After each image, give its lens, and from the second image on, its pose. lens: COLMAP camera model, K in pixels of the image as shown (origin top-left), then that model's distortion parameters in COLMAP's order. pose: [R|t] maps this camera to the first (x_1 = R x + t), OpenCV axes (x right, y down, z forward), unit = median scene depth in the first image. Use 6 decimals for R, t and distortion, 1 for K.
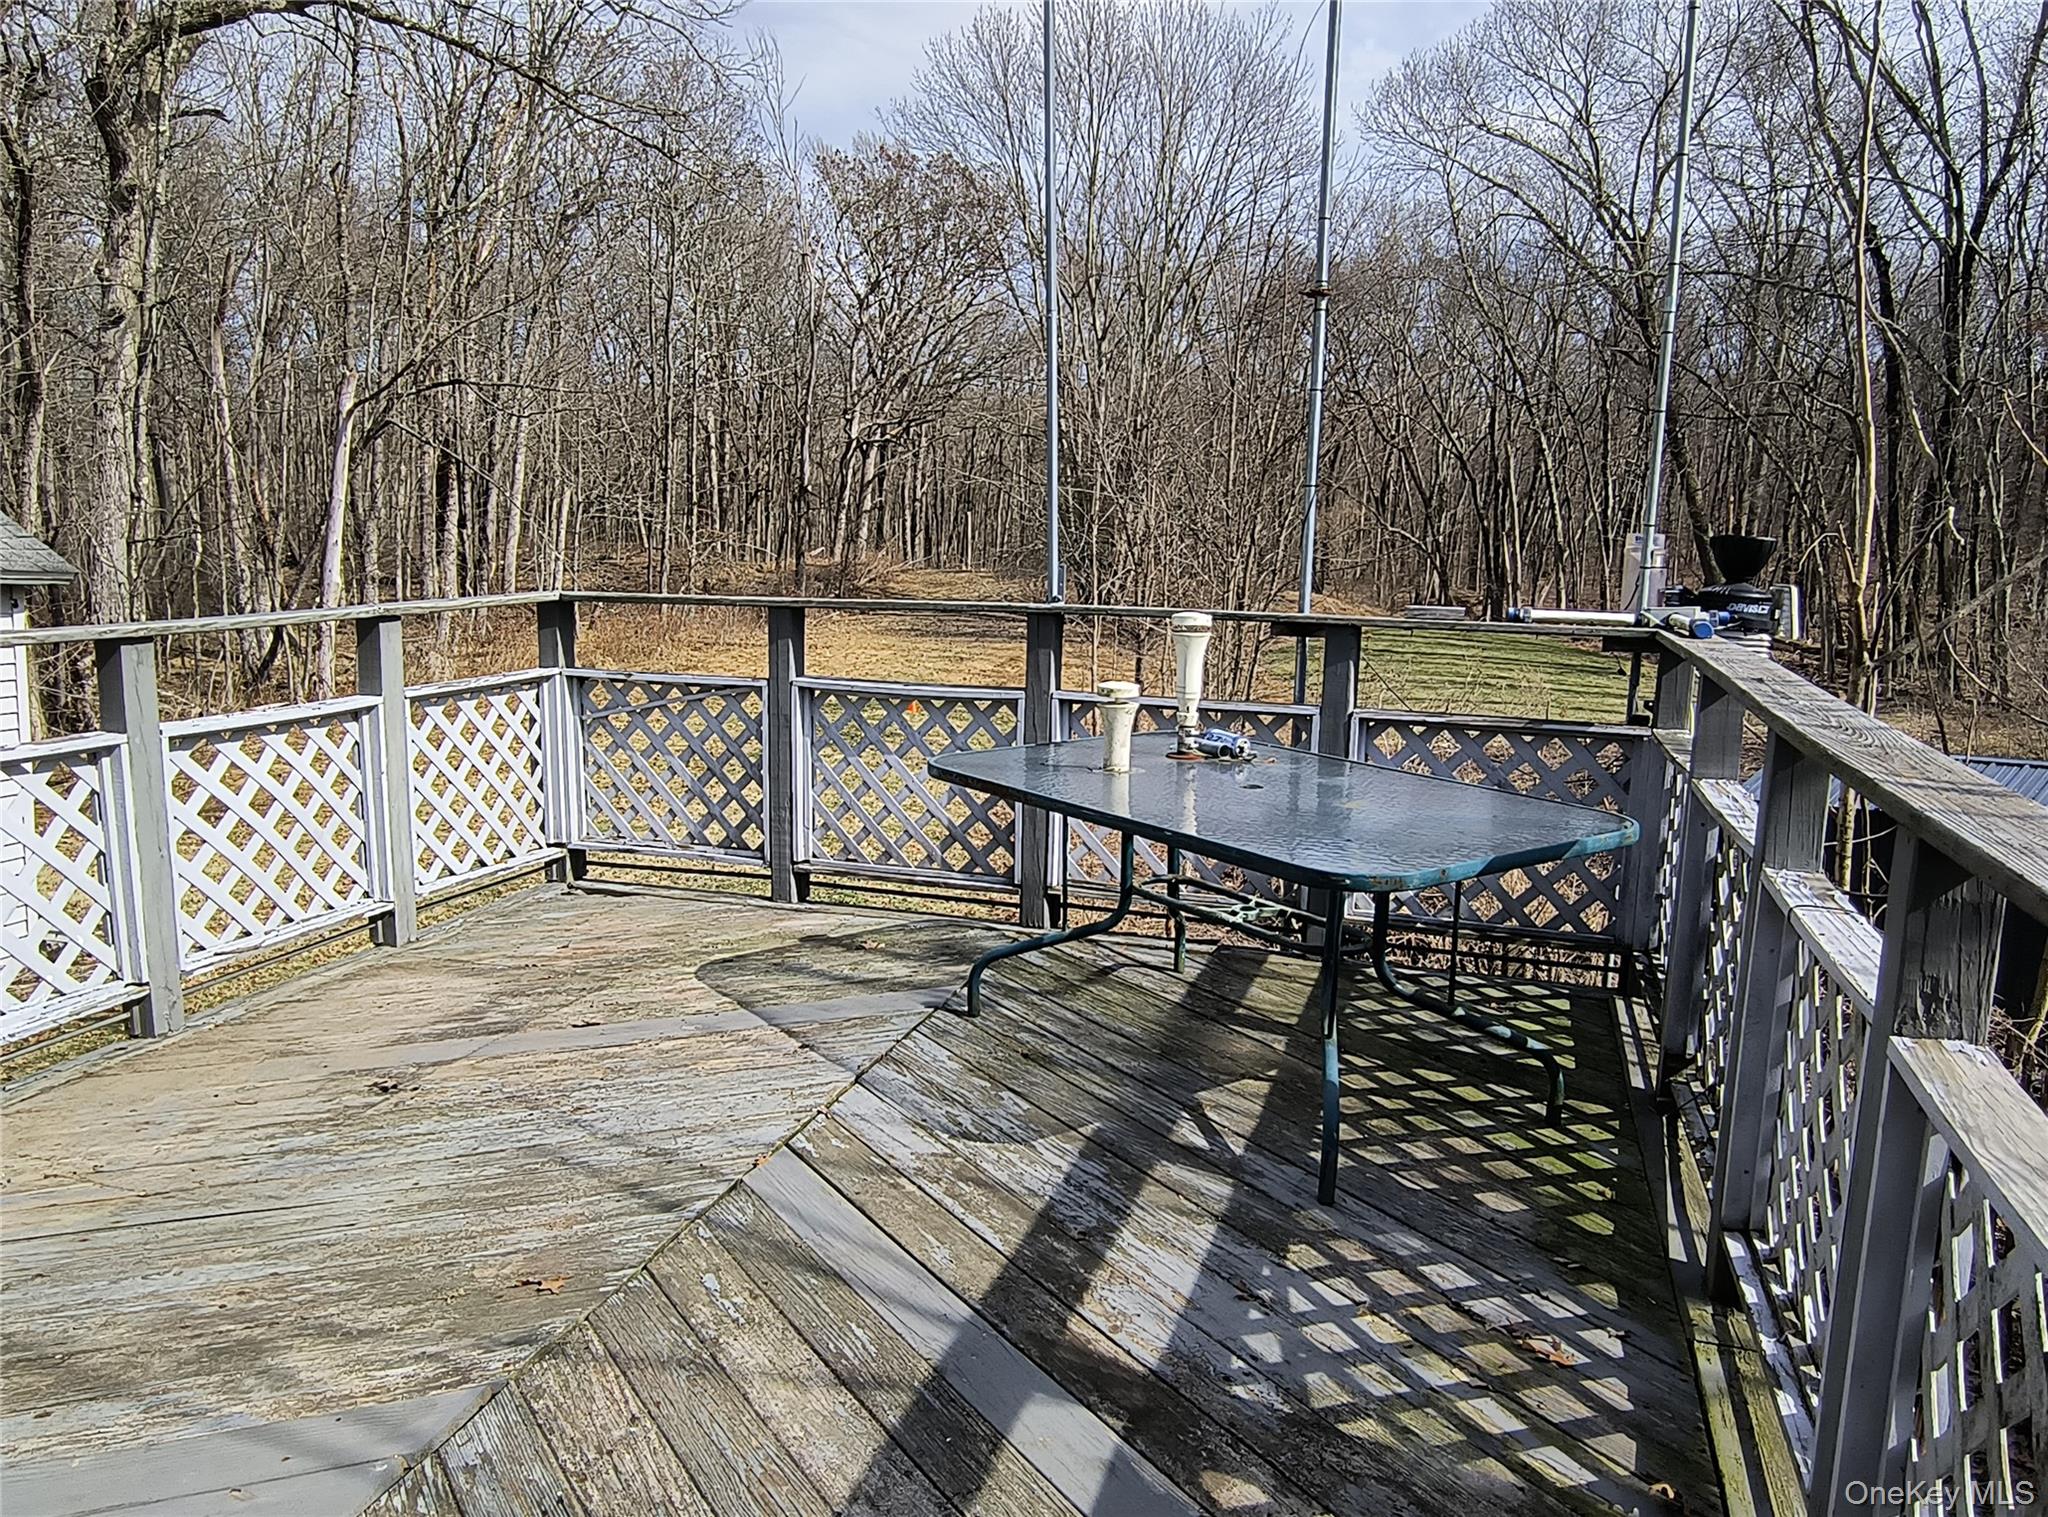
lens RADIAL K [[1403.1, 0, 1019.6], [0, 1403.1, 756.2], [0, 0, 1]] dist [-0.009248, -0.000131]
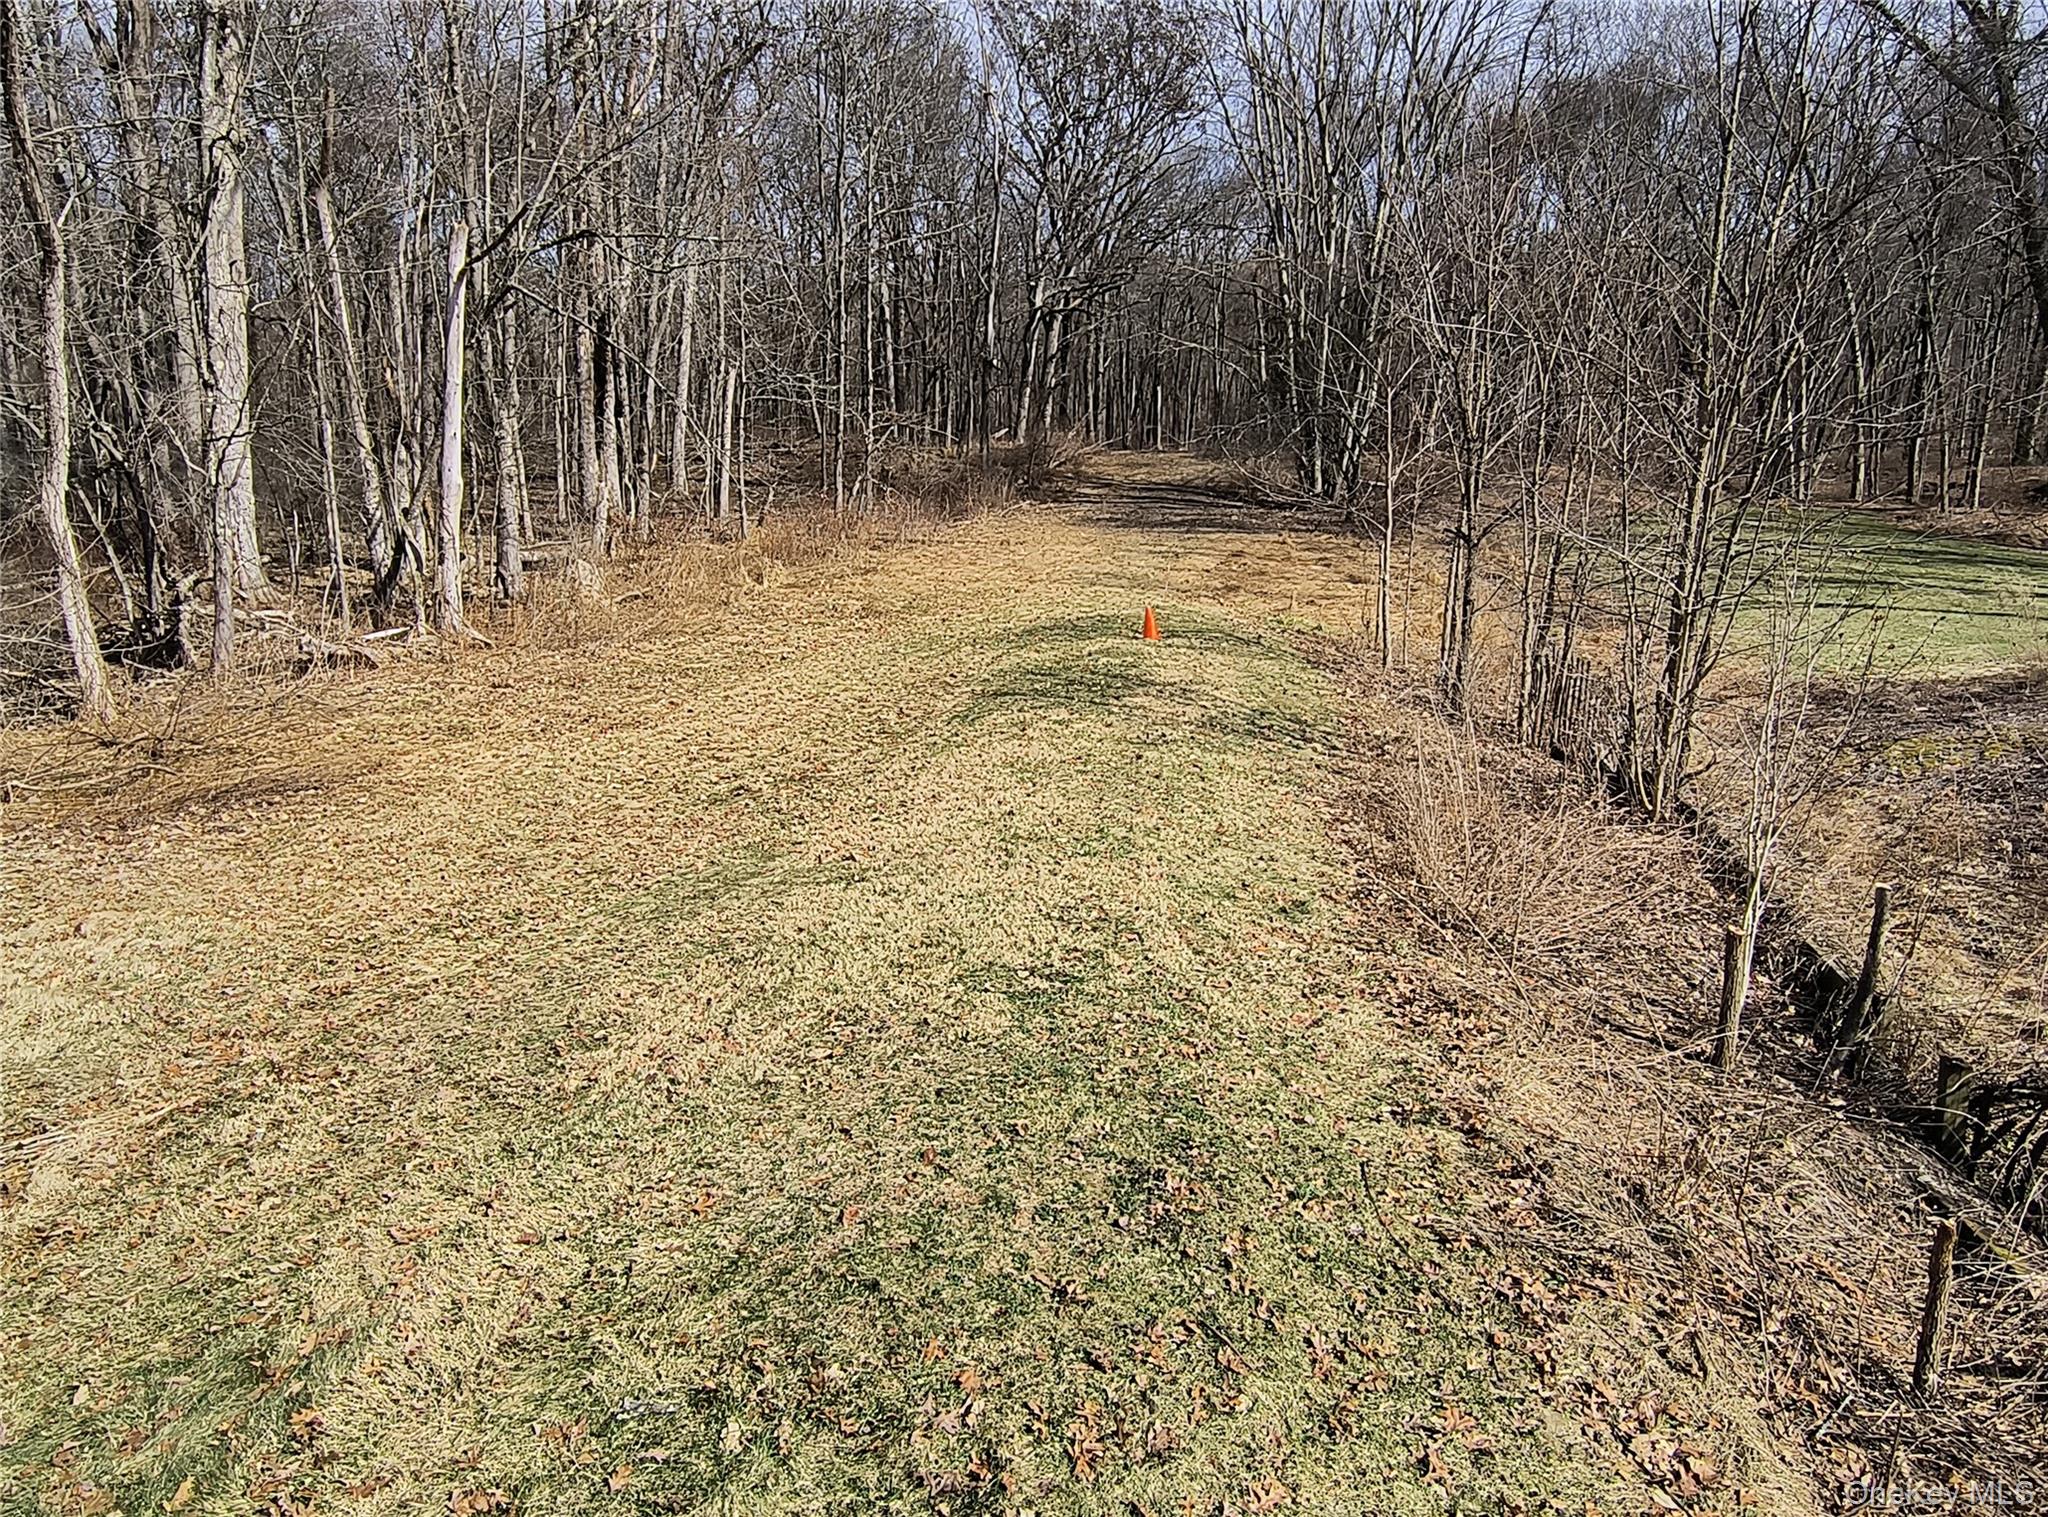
lens RADIAL K [[1403.1, 0, 1019.6], [0, 1403.1, 756.2], [0, 0, 1]] dist [-0.009248, -0.000131]
pose [[0.992370, 0.004198, -0.123225, -0.023574], [0.005992, 0.996597, 0.082207, -0.013784], [0.123151, -0.082318, 0.988968, 0.097723]]
